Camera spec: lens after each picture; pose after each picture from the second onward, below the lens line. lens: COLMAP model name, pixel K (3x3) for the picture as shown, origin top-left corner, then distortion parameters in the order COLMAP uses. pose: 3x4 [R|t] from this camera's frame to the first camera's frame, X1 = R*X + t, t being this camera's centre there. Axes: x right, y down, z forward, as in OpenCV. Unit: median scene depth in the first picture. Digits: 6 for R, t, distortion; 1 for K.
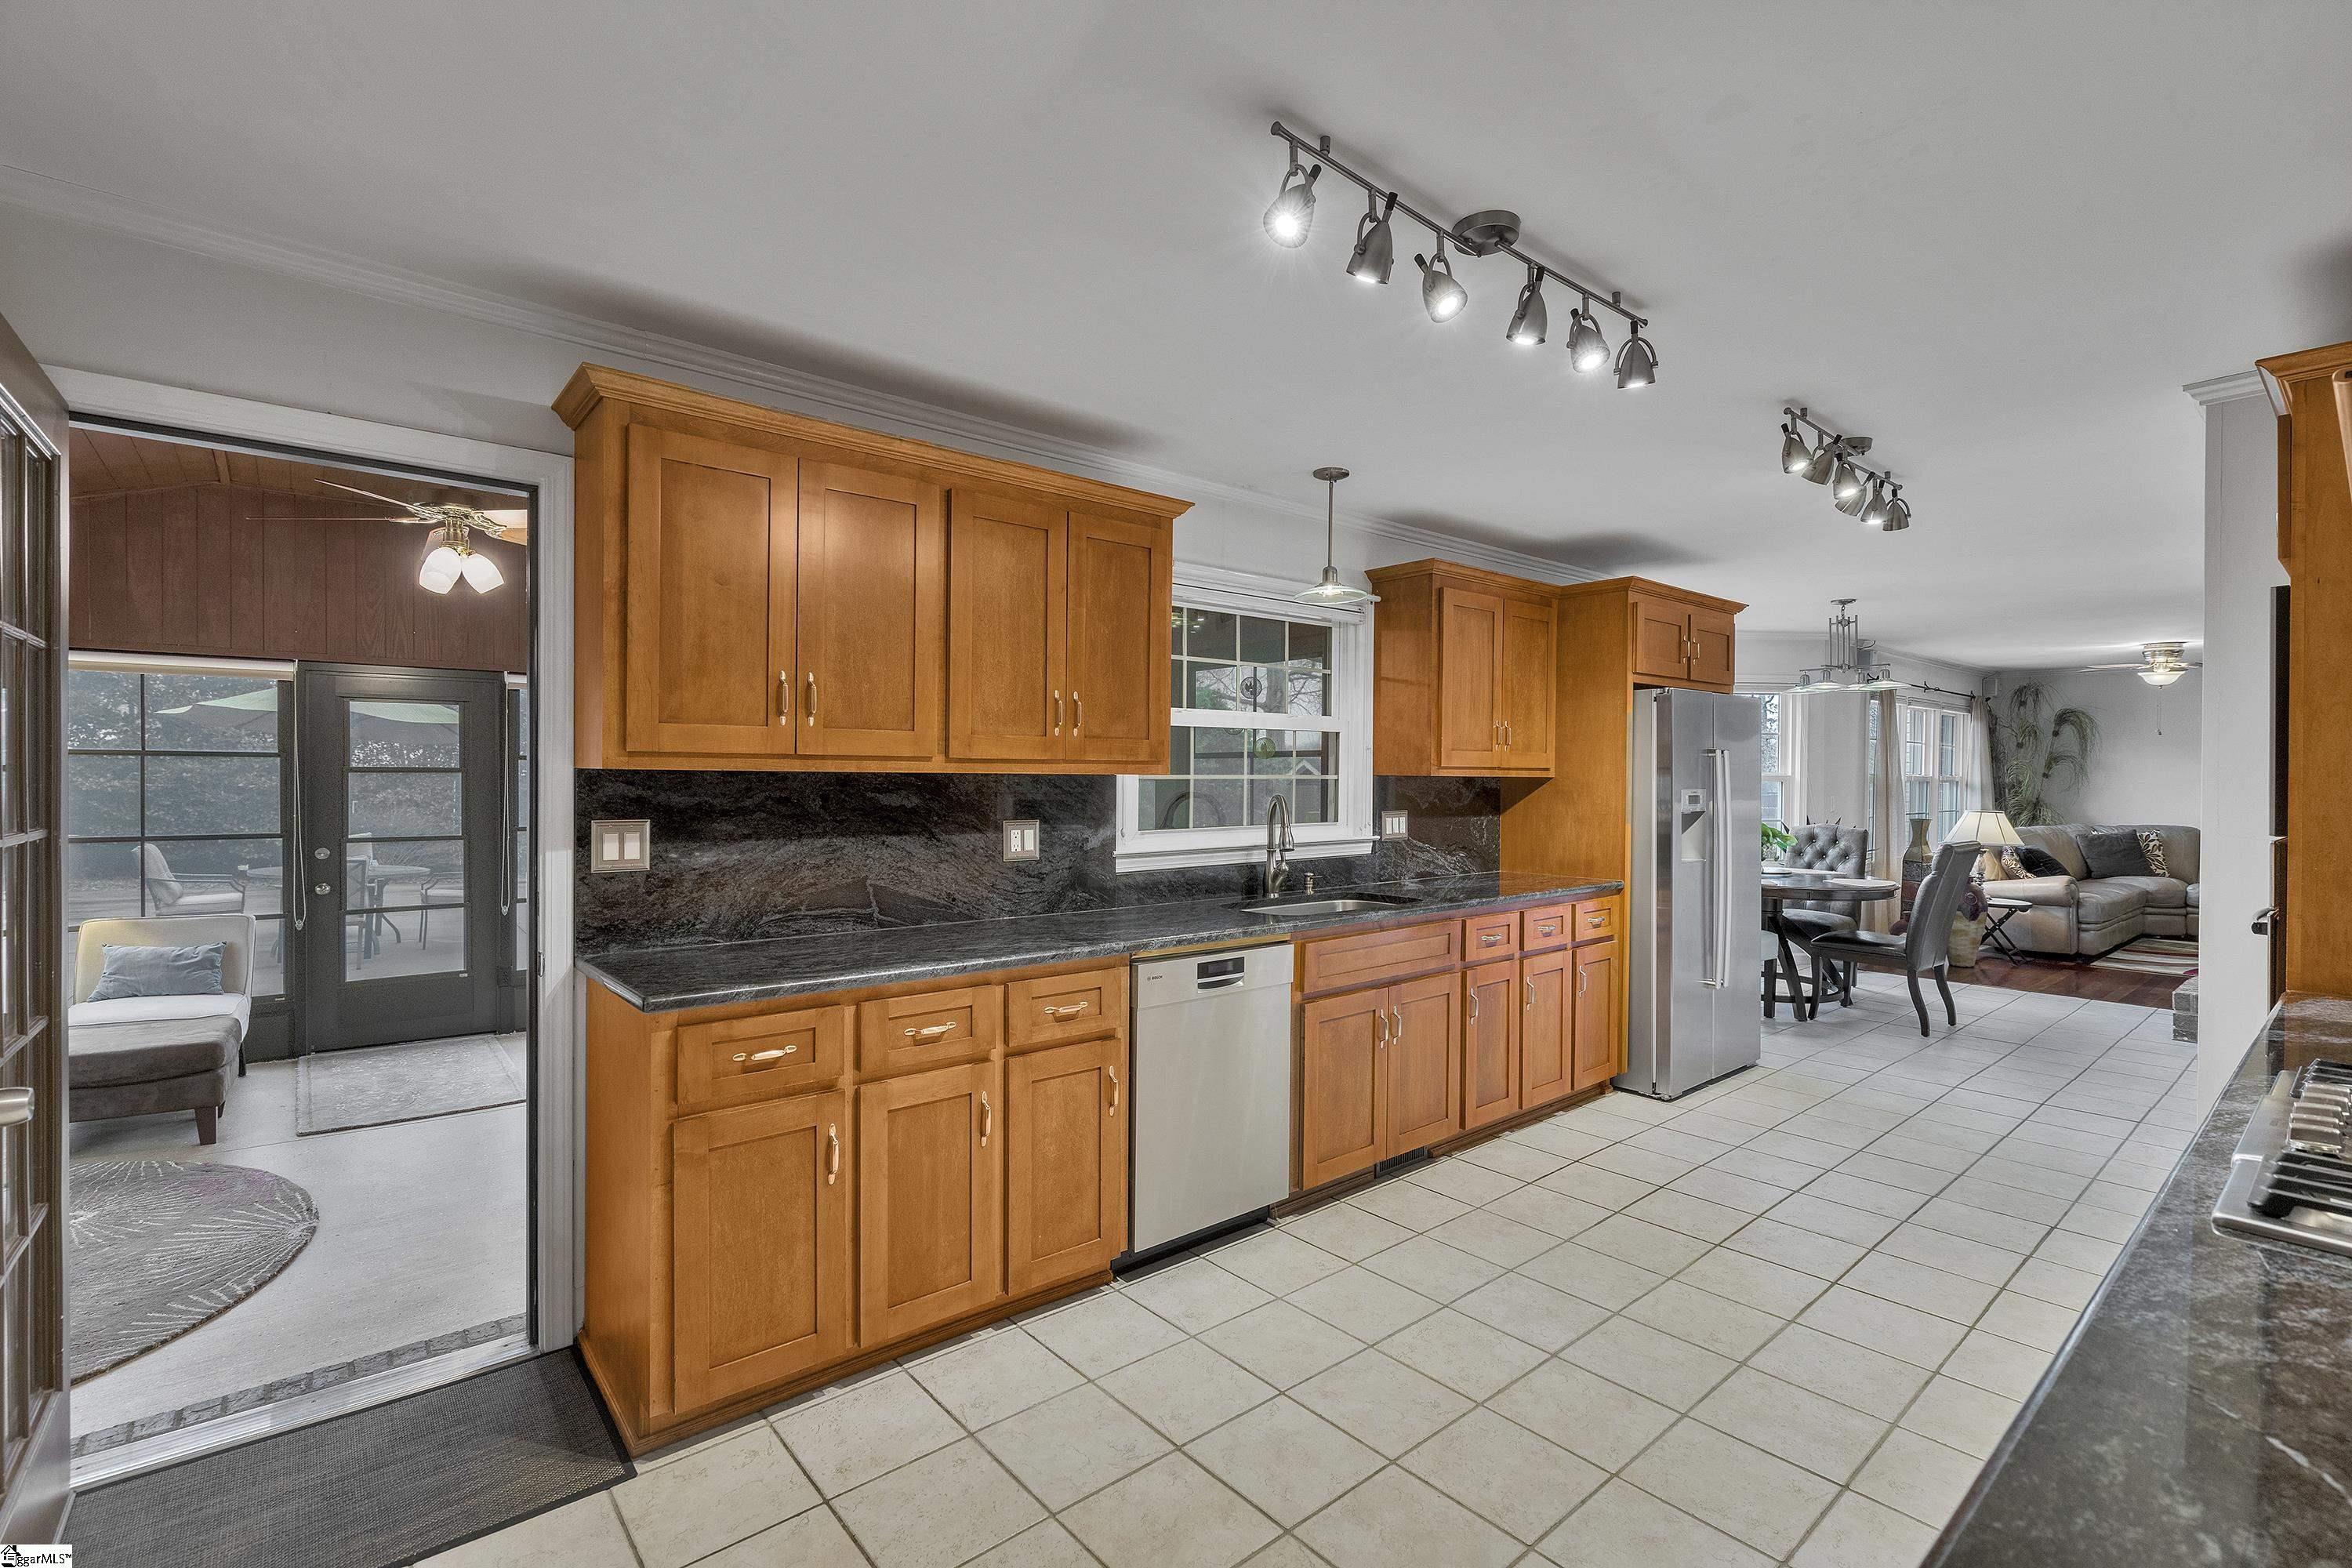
lens RADIAL K [[1048.0, 0, 1177.7], [0, 1048.0, 797.9], [0, 0, 1]] dist [-0.005469, 0.000507]
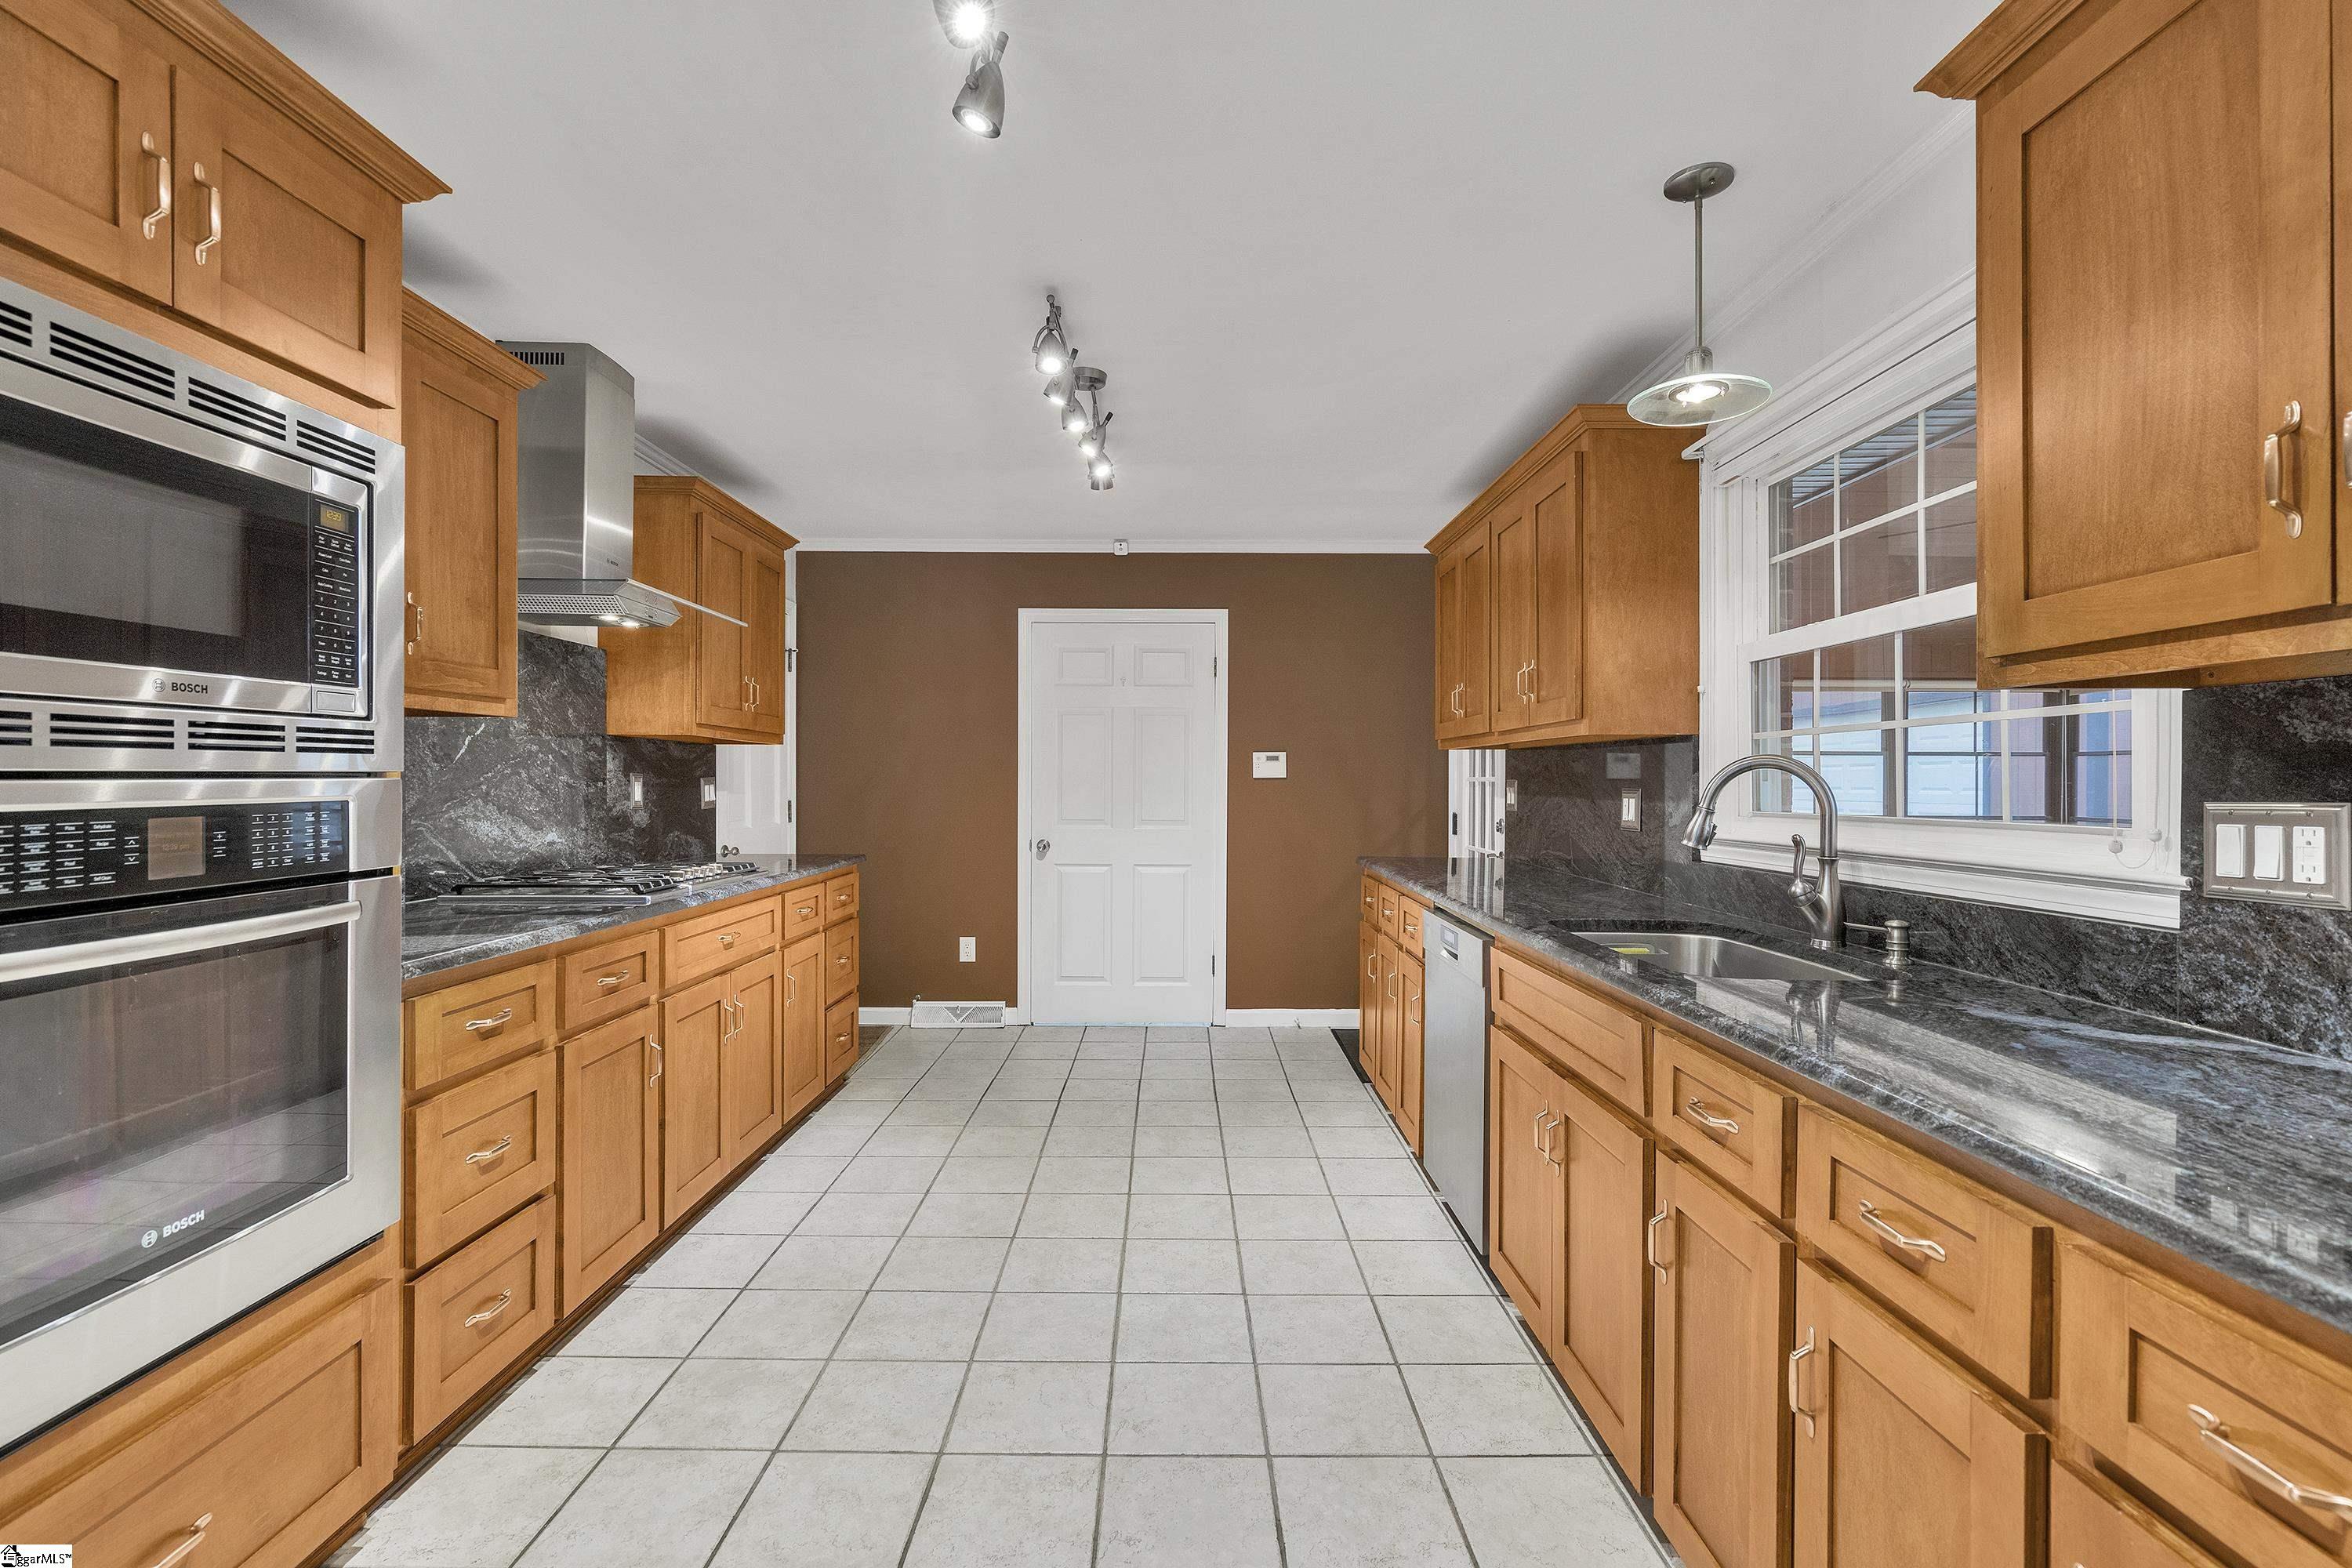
lens RADIAL K [[1048.0, 0, 1178.1], [0, 1048.0, 775.0], [0, 0, 1]] dist [-0.005469, 0.000507]
pose [[-0.642140, -0.006797, -0.766557, 0.714255], [-0.017436, 0.999831, 0.005741, 0.009576], [0.766389, 0.017053, -0.642151, 1.086223]]
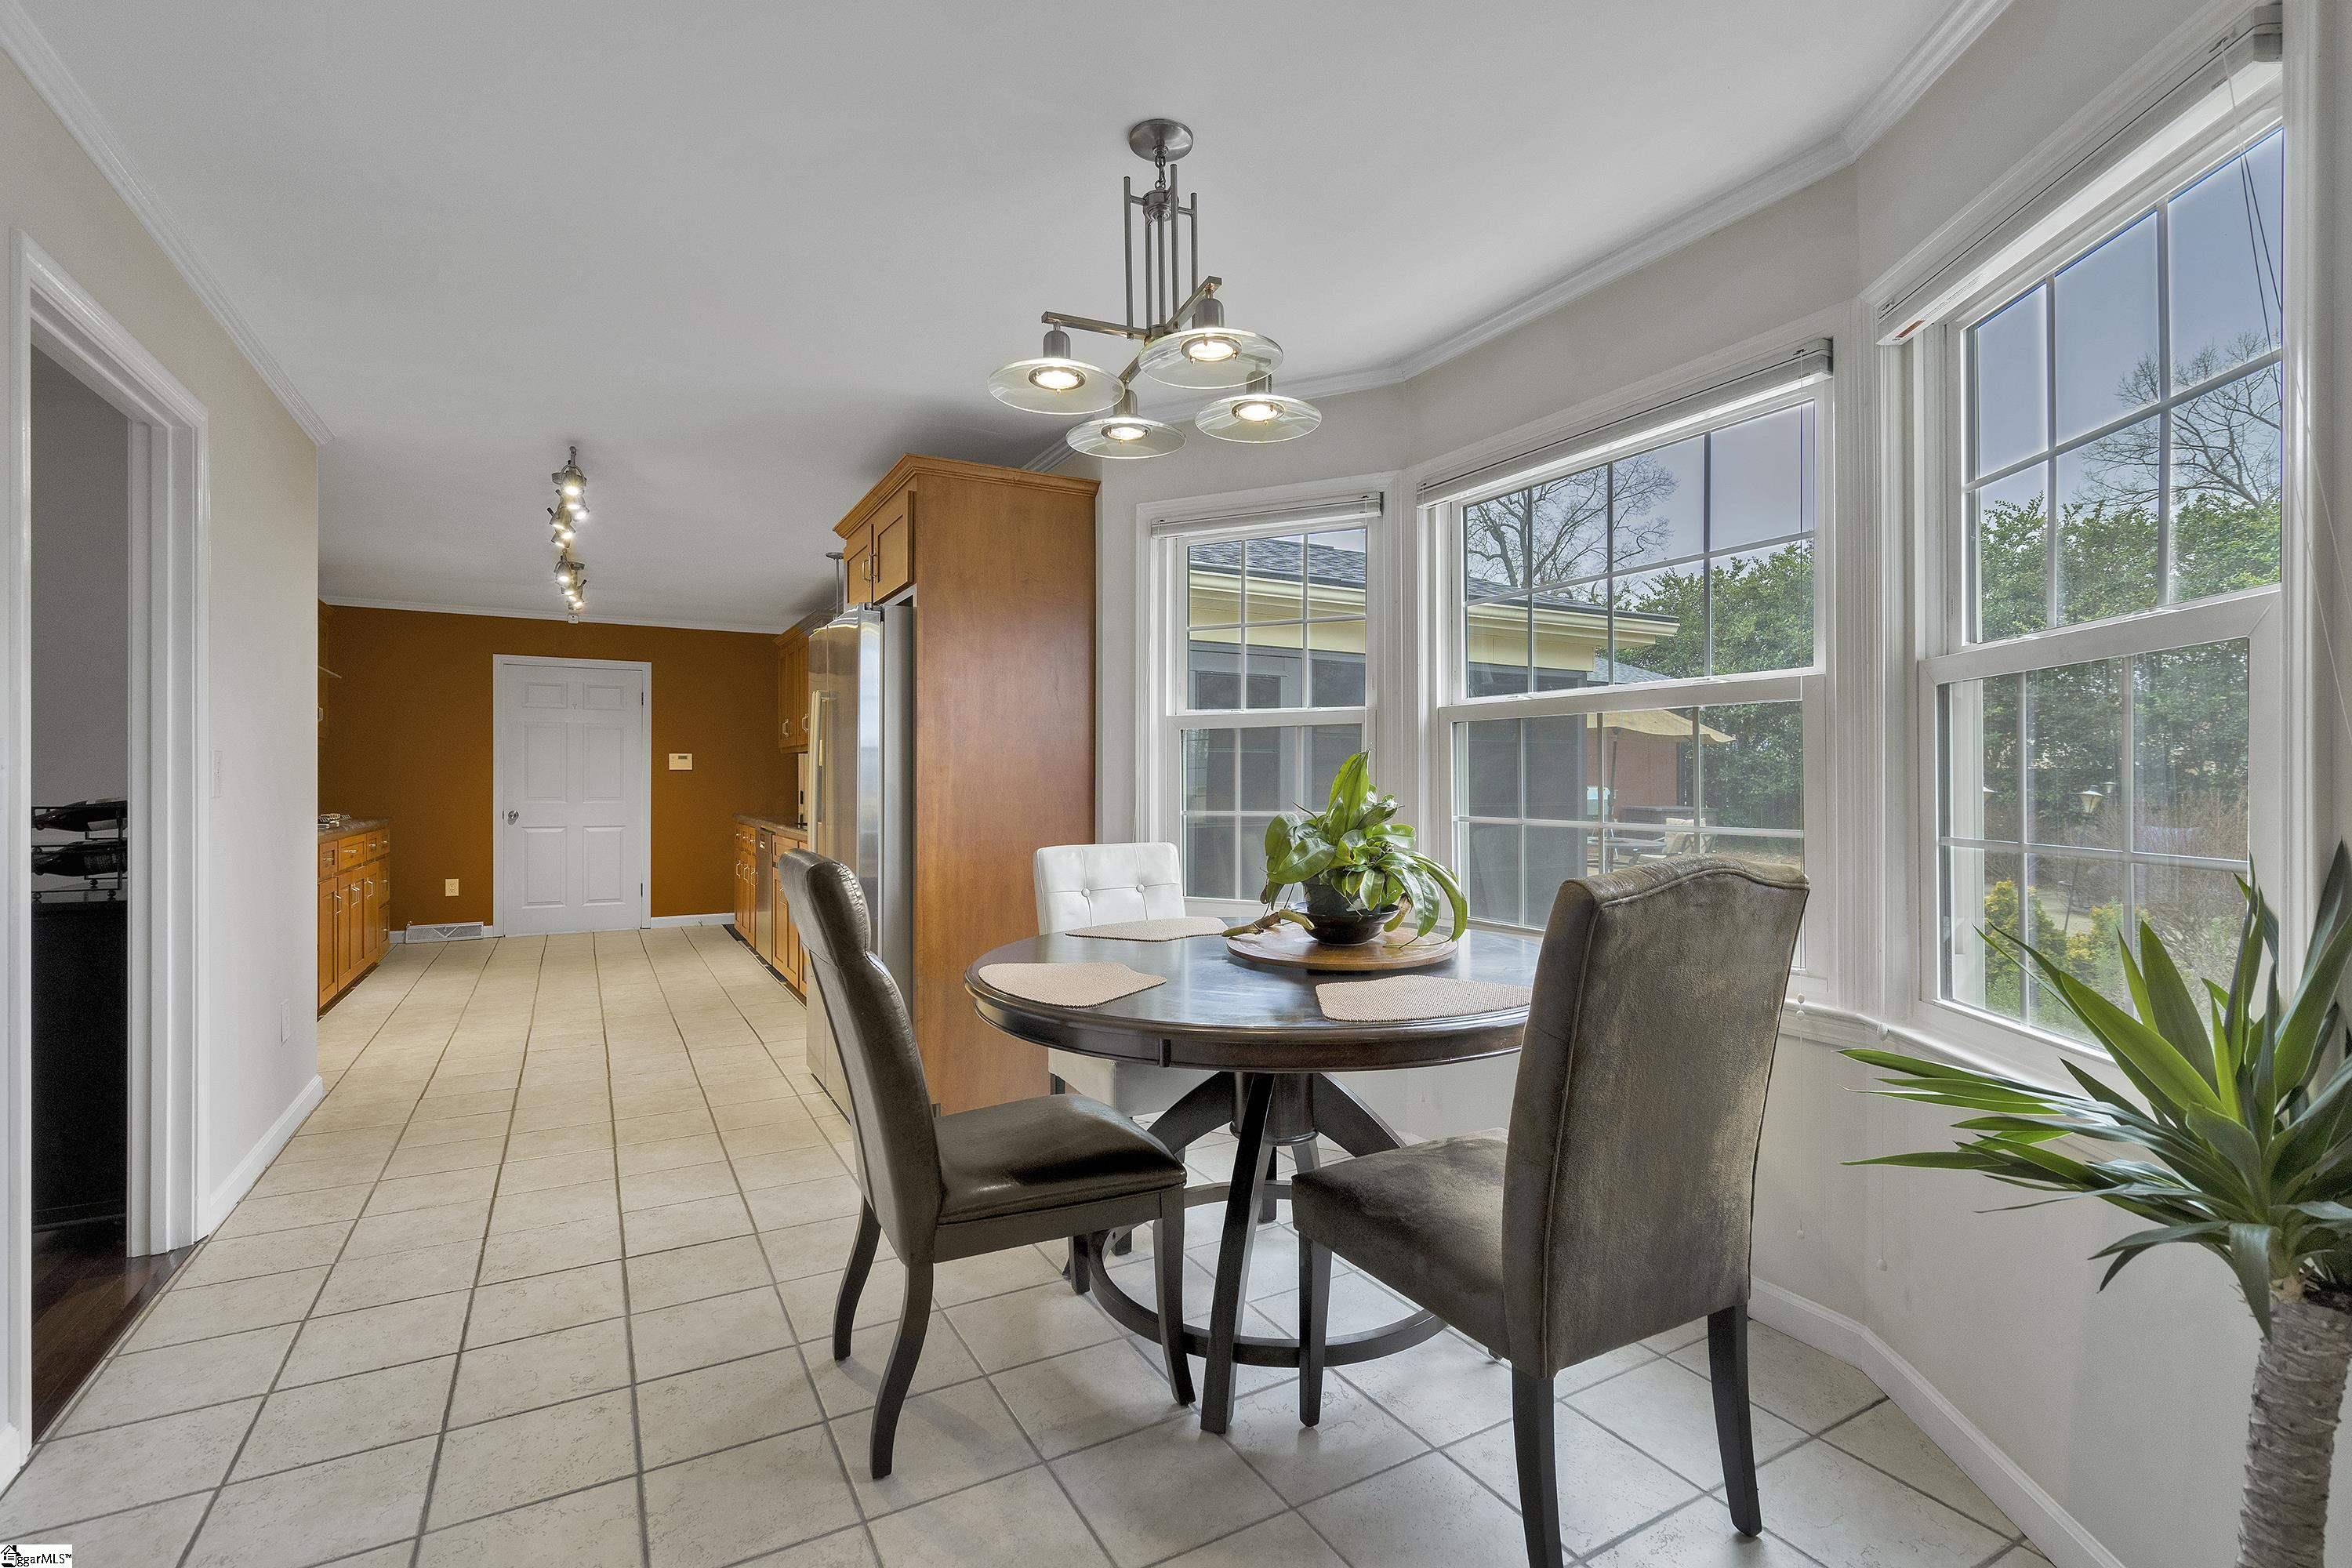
lens RADIAL K [[1070.9, 0, 1172.1], [0, 1070.9, 784.7], [0, 0, 1]] dist [-0.004693, -0.000083]
pose [[-0.192593, -0.000477, -0.981279, 1.565193], [-0.018887, 0.999816, 0.003221, 0.023591], [0.981097, 0.019153, -0.192567, 1.723981]]
